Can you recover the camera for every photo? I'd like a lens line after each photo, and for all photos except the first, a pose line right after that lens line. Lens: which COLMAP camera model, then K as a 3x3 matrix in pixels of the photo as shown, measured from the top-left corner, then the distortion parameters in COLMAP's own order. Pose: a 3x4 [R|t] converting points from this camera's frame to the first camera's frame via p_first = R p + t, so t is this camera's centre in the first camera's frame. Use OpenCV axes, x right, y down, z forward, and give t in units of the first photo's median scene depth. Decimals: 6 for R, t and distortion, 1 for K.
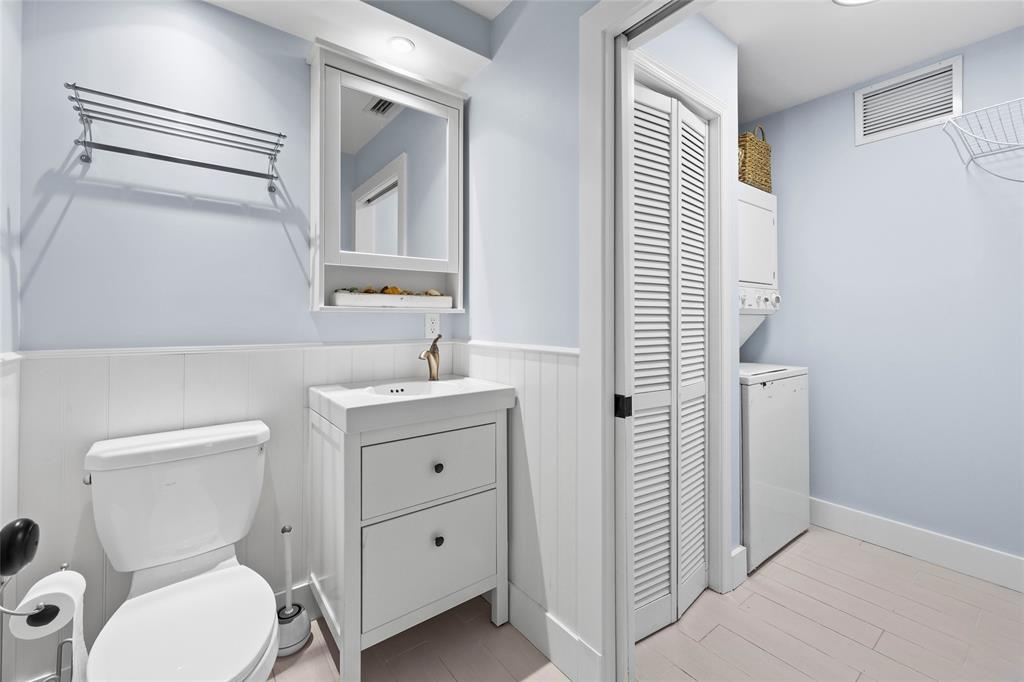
lens RADIAL K [[418.4, 0, 508.0], [0, 418.4, 313.6], [0, 0, 1]] dist [-0.000186, 0.000048]
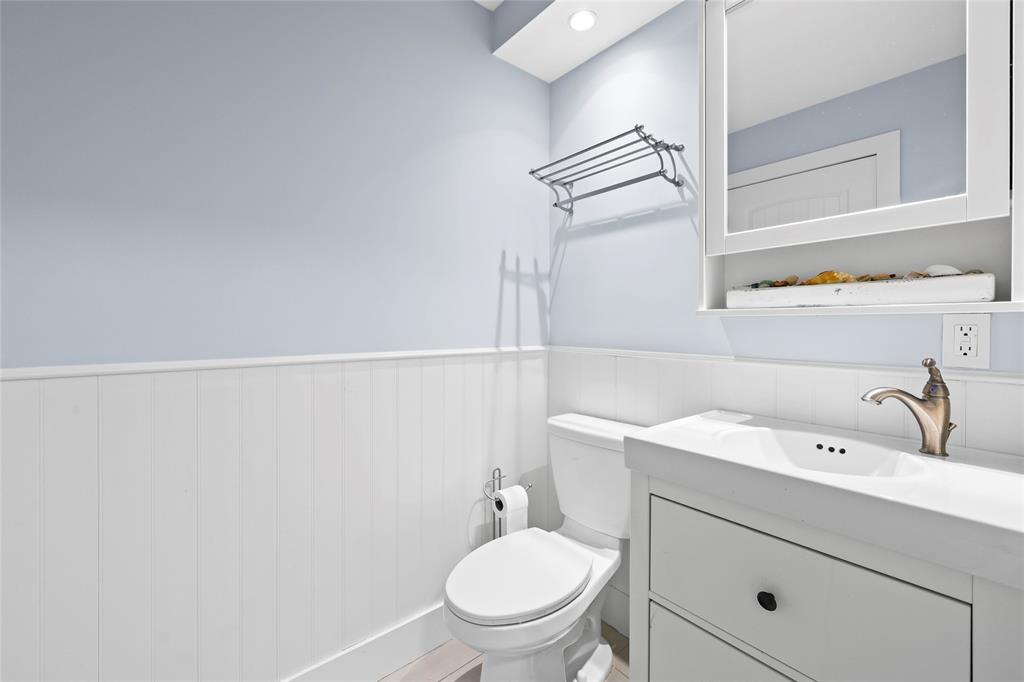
lens RADIAL K [[414.2, 0, 512.0], [0, 414.2, 328.0], [0, 0, 1]] dist [0.000259, 0.000135]
pose [[0.057329, 0.003229, -0.998350, 0.320660], [0.007561, 0.999965, 0.003668, 0.011467], [0.998327, -0.007759, 0.057303, 0.590867]]
